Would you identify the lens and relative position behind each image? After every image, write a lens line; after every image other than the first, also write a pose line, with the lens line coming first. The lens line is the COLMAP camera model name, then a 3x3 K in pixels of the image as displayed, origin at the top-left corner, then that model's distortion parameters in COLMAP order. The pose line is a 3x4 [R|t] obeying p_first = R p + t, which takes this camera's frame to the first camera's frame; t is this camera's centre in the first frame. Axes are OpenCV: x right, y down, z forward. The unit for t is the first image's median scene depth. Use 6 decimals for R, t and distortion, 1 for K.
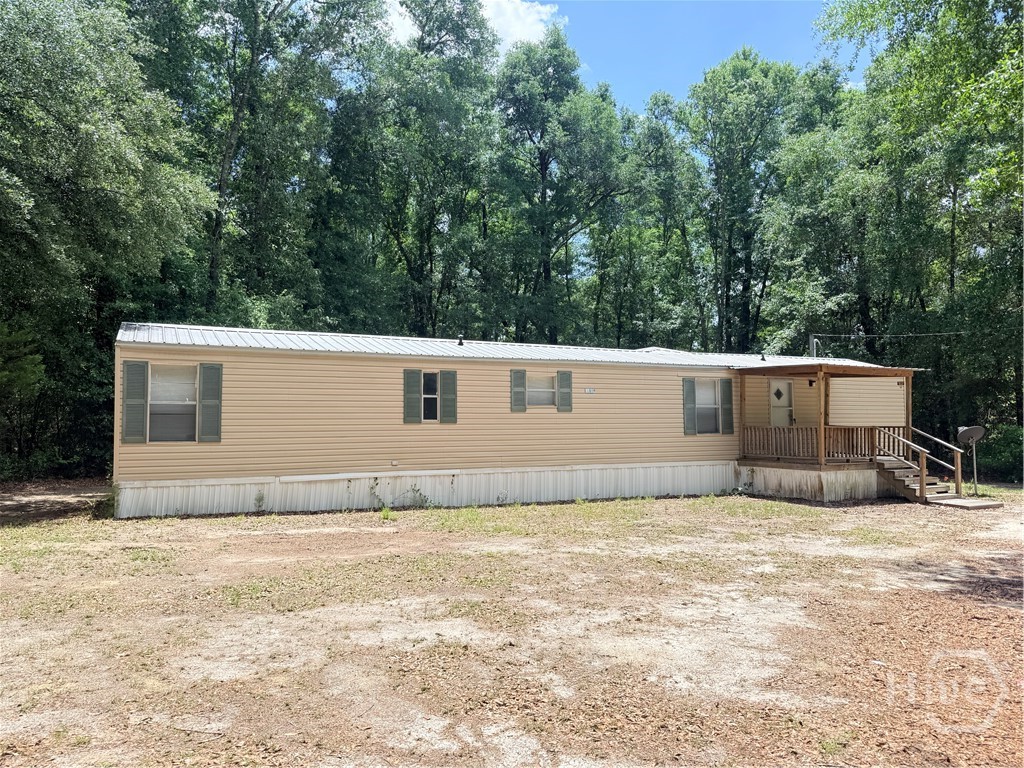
lens RADIAL K [[715.2, 0, 518.2], [0, 715.2, 380.5], [0, 0, 1]] dist [0.069223, -0.087817]
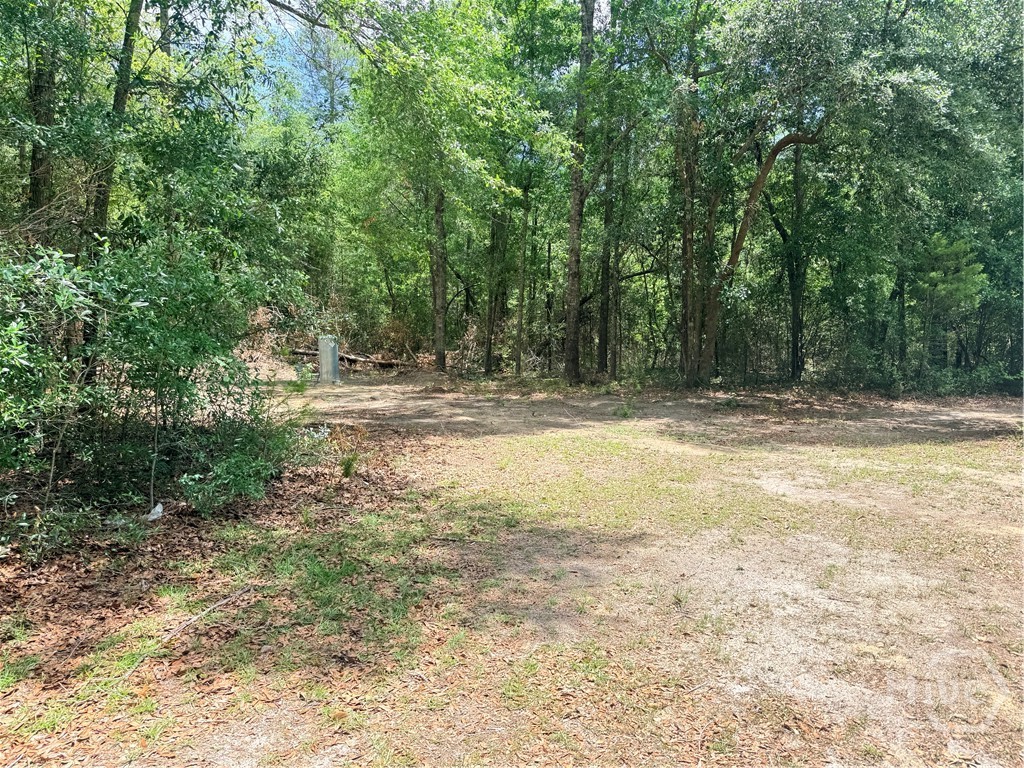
lens RADIAL K [[715.2, 0, 518.2], [0, 715.2, 380.5], [0, 0, 1]] dist [0.069223, -0.087817]
pose [[0.376549, 0.039196, -0.925567, -0.016491], [0.070897, 0.994955, 0.070978, 0.009199], [0.923680, -0.092347, 0.371871, 0.116370]]
